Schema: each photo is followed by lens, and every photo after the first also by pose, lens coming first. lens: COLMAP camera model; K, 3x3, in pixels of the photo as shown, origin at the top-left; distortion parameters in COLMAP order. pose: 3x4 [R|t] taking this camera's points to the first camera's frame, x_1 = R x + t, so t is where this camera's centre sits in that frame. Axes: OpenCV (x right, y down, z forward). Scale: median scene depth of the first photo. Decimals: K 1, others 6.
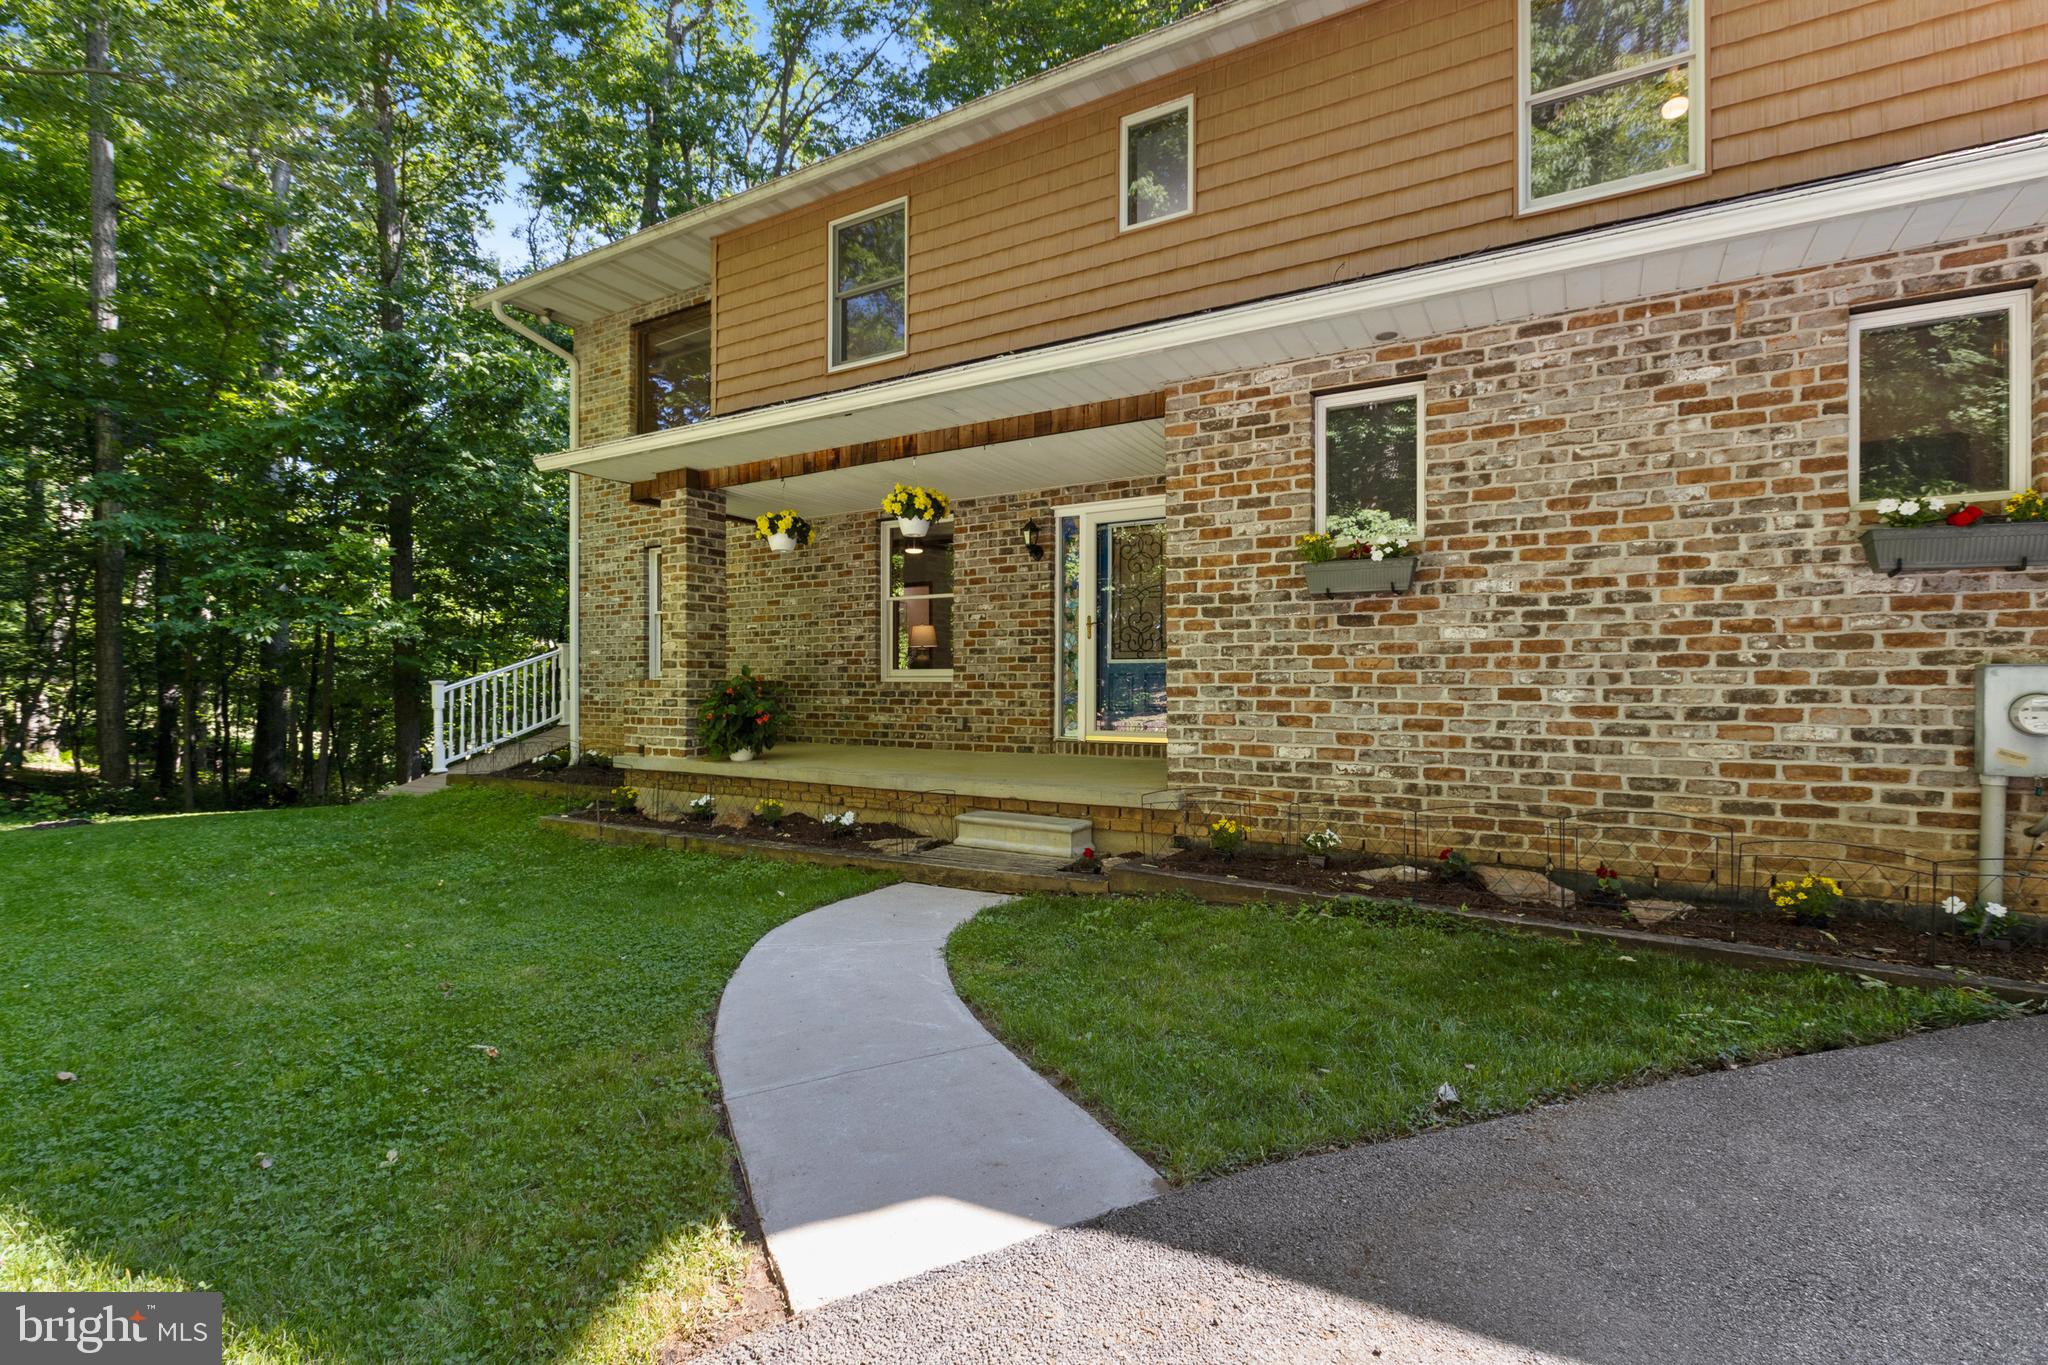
lens RADIAL K [[931.4, 0, 1014.0], [0, 931.4, 686.3], [0, 0, 1]] dist [-0.006184, 0.000416]
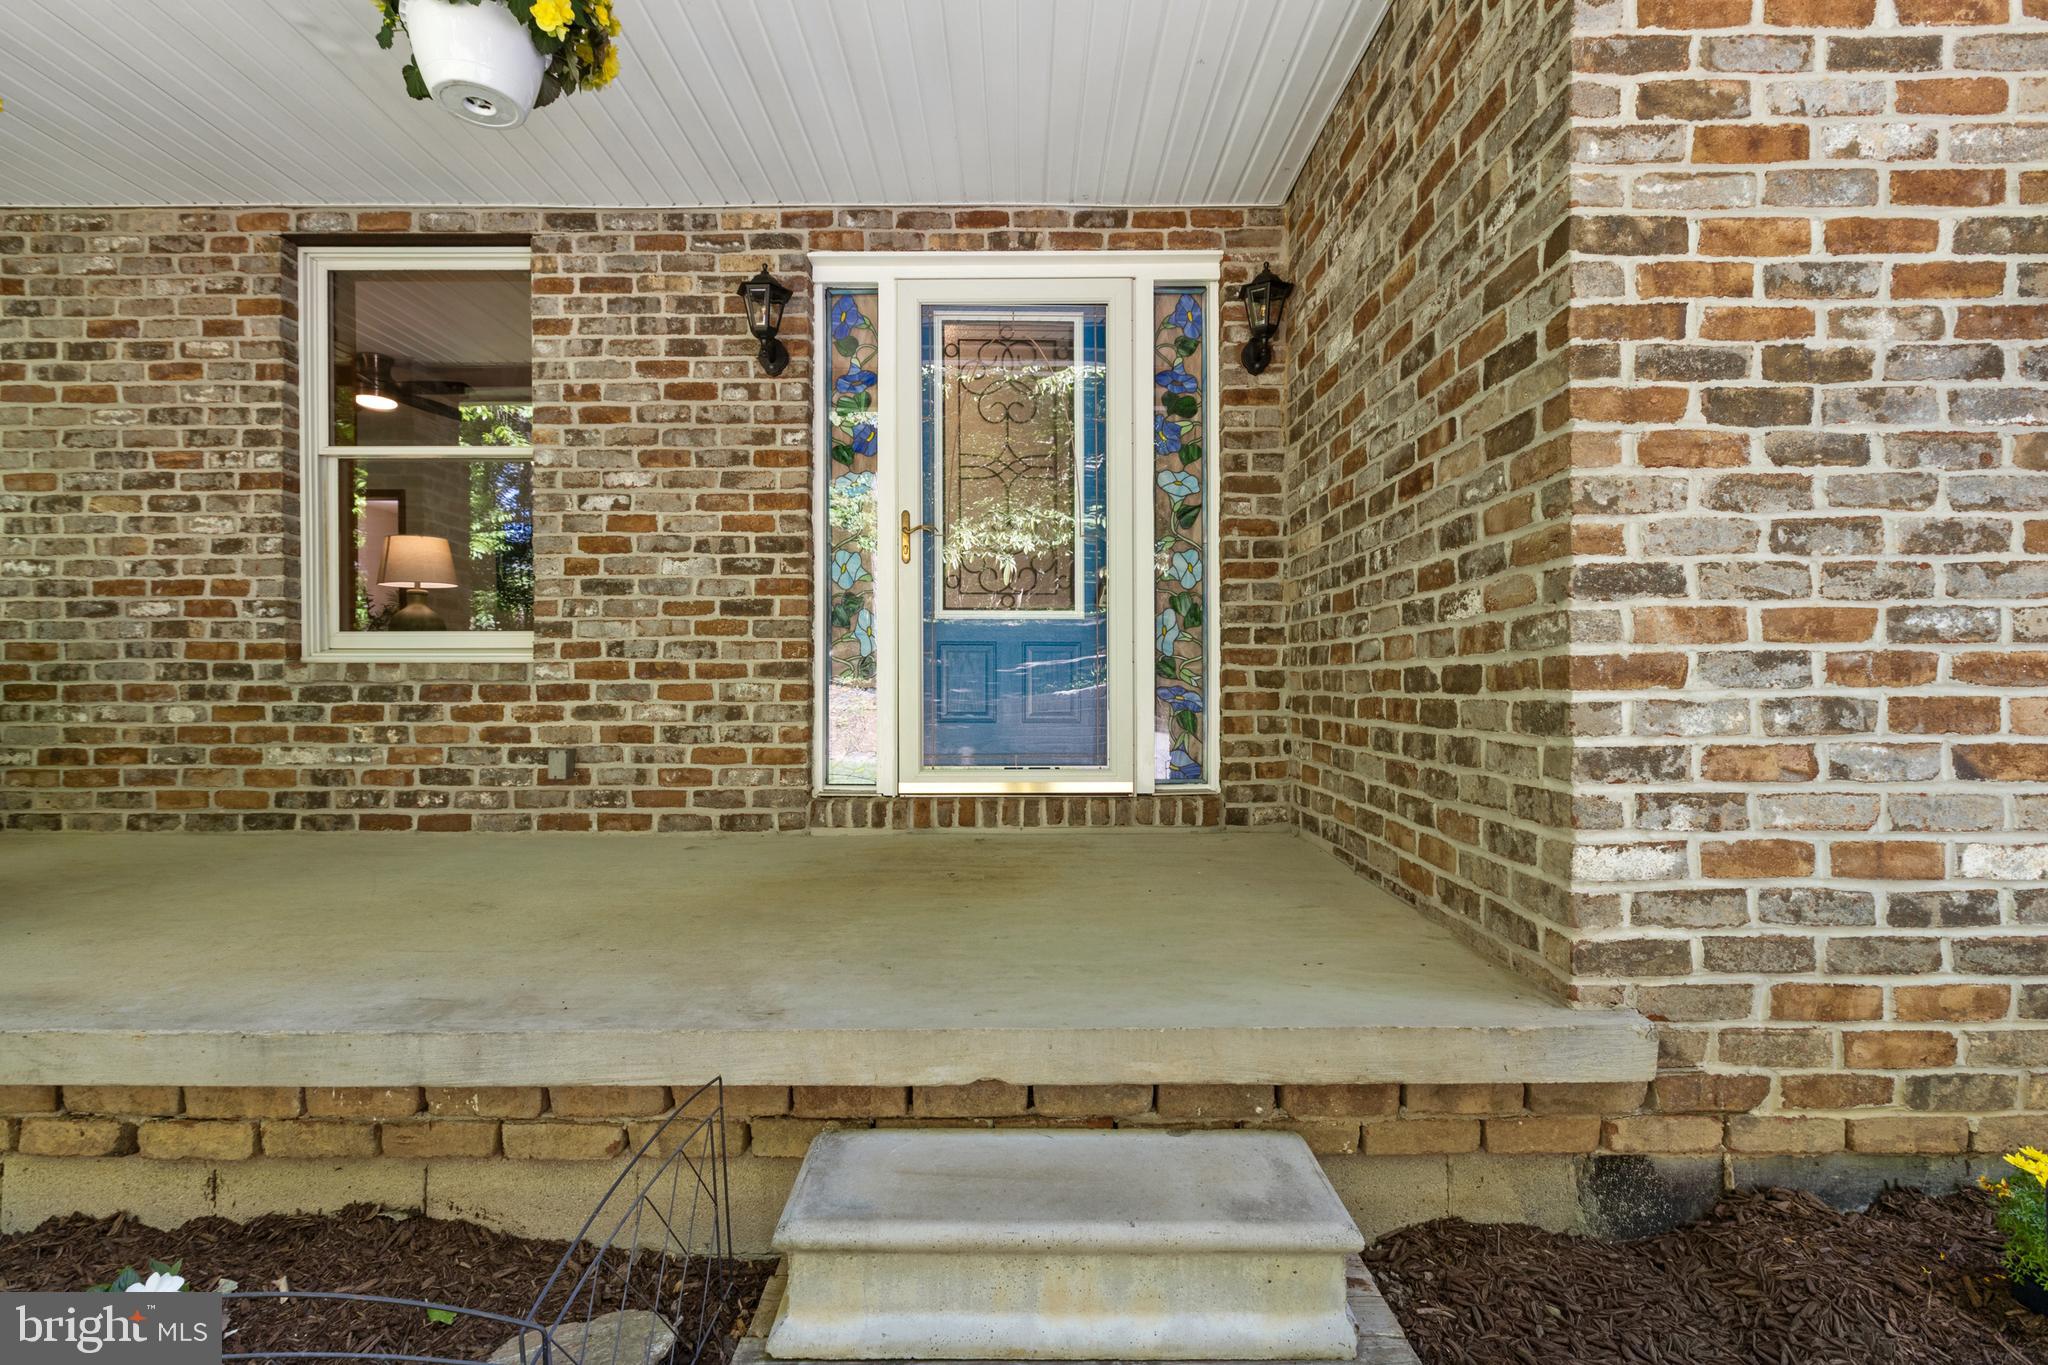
lens RADIAL K [[913.0, 0, 1023.3], [0, 913.0, 687.3], [0, 0, 1]] dist [0.002156, -0.000367]
pose [[0.855594, -0.006086, 0.517611, -0.139483], [0.004615, 0.999981, 0.004130, 0.008983], [-0.517626, -0.001144, 0.855606, 0.872311]]
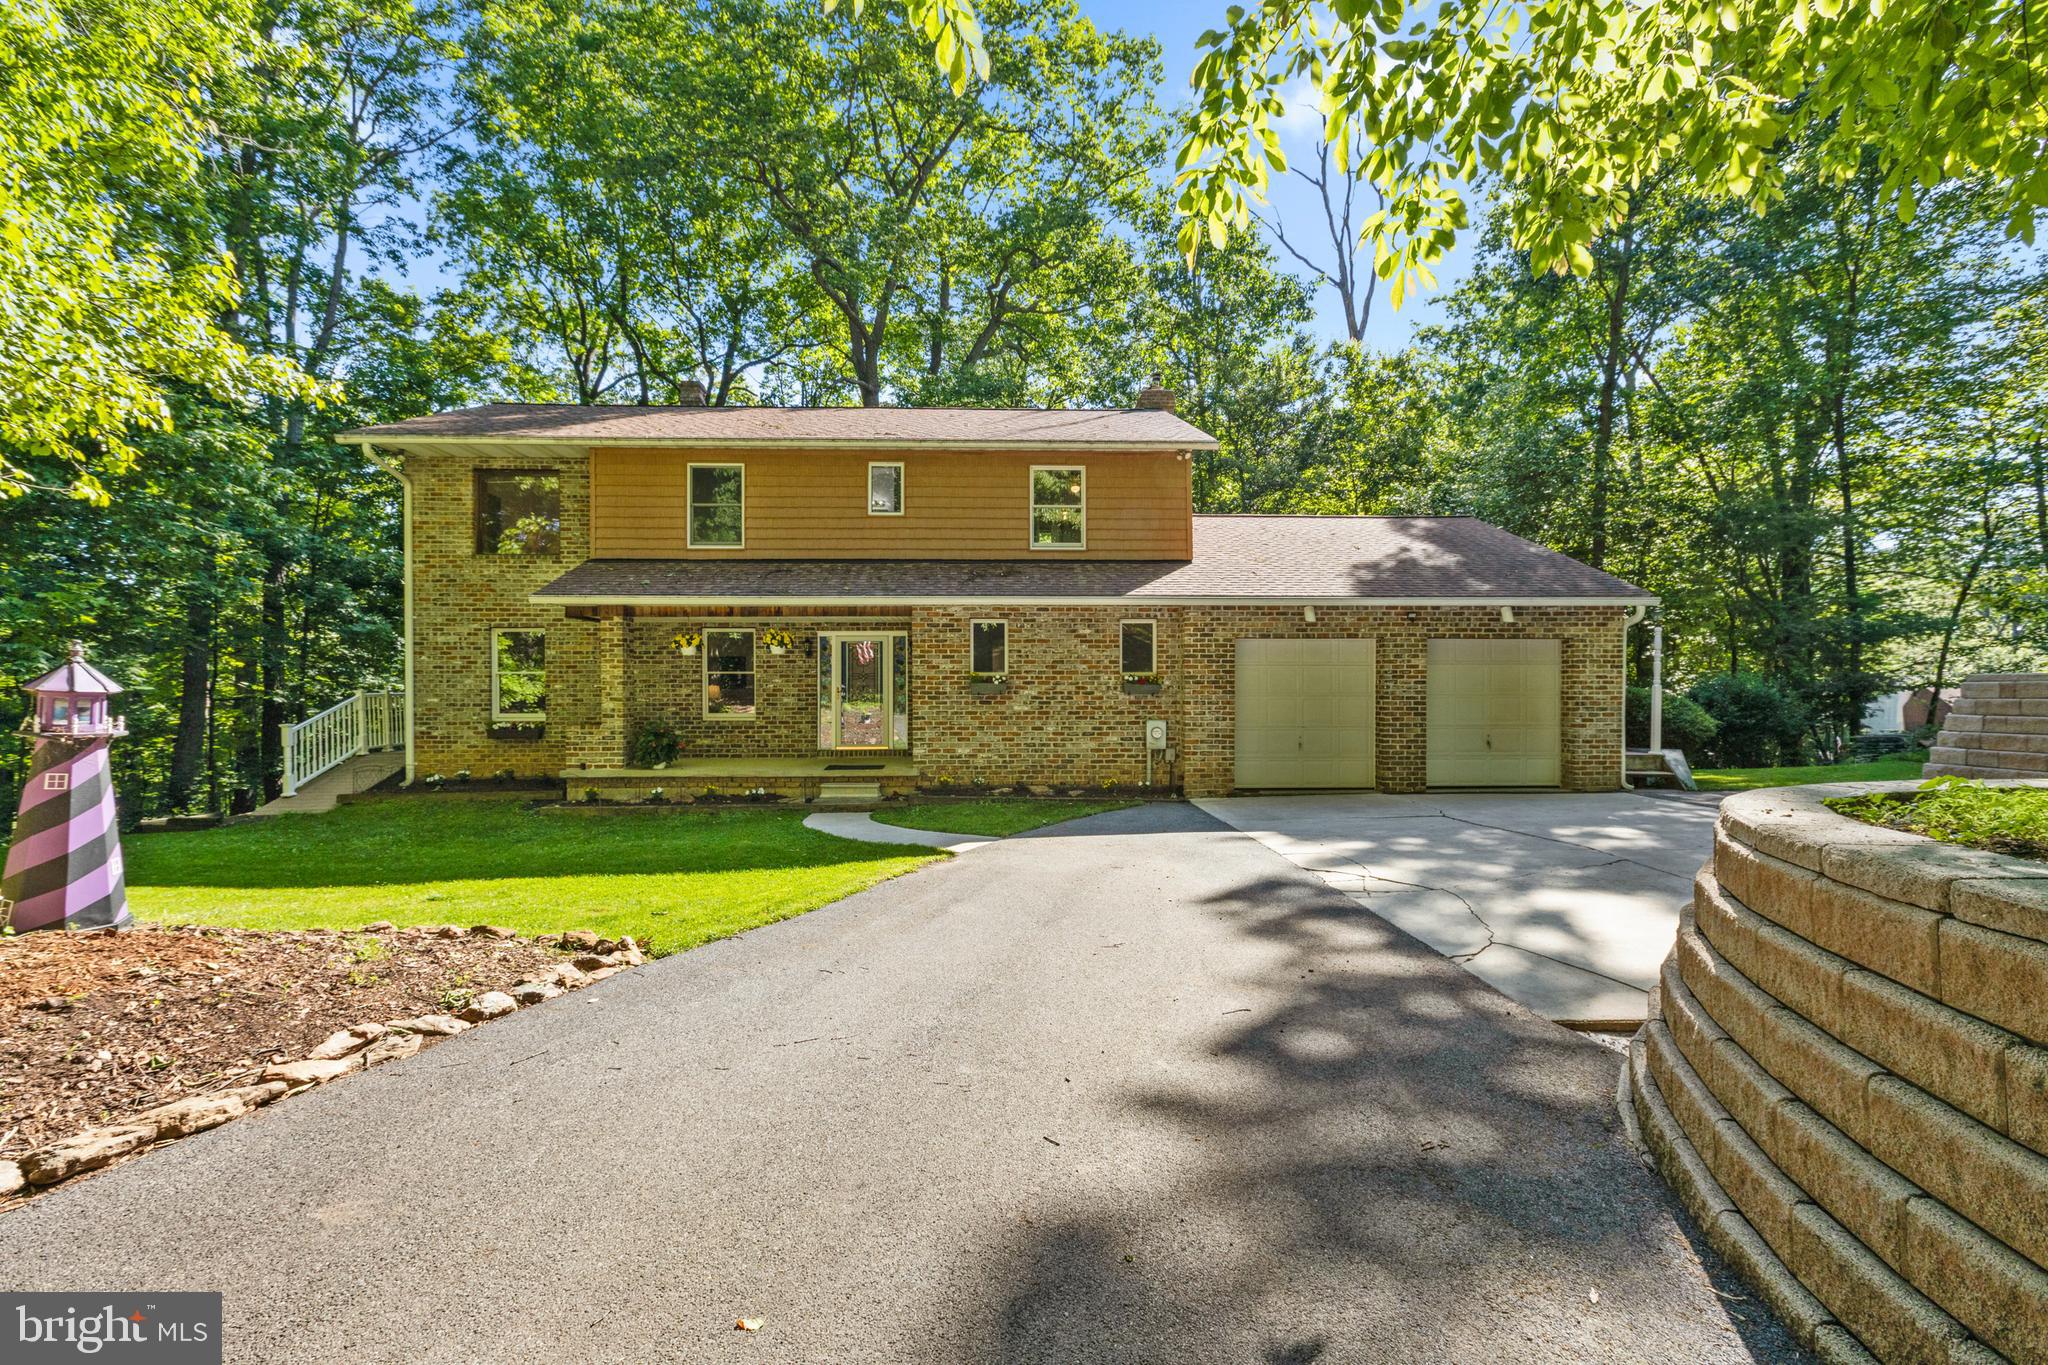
lens RADIAL K [[913.0, 0, 1023.3], [0, 913.0, 687.3], [0, 0, 1]] dist [0.002156, -0.000367]
pose [[0.835226, -0.004741, 0.549886, -0.970496], [0.004511, 0.999988, 0.001770, -0.112546], [-0.549888, 0.001002, 0.835238, -1.254352]]
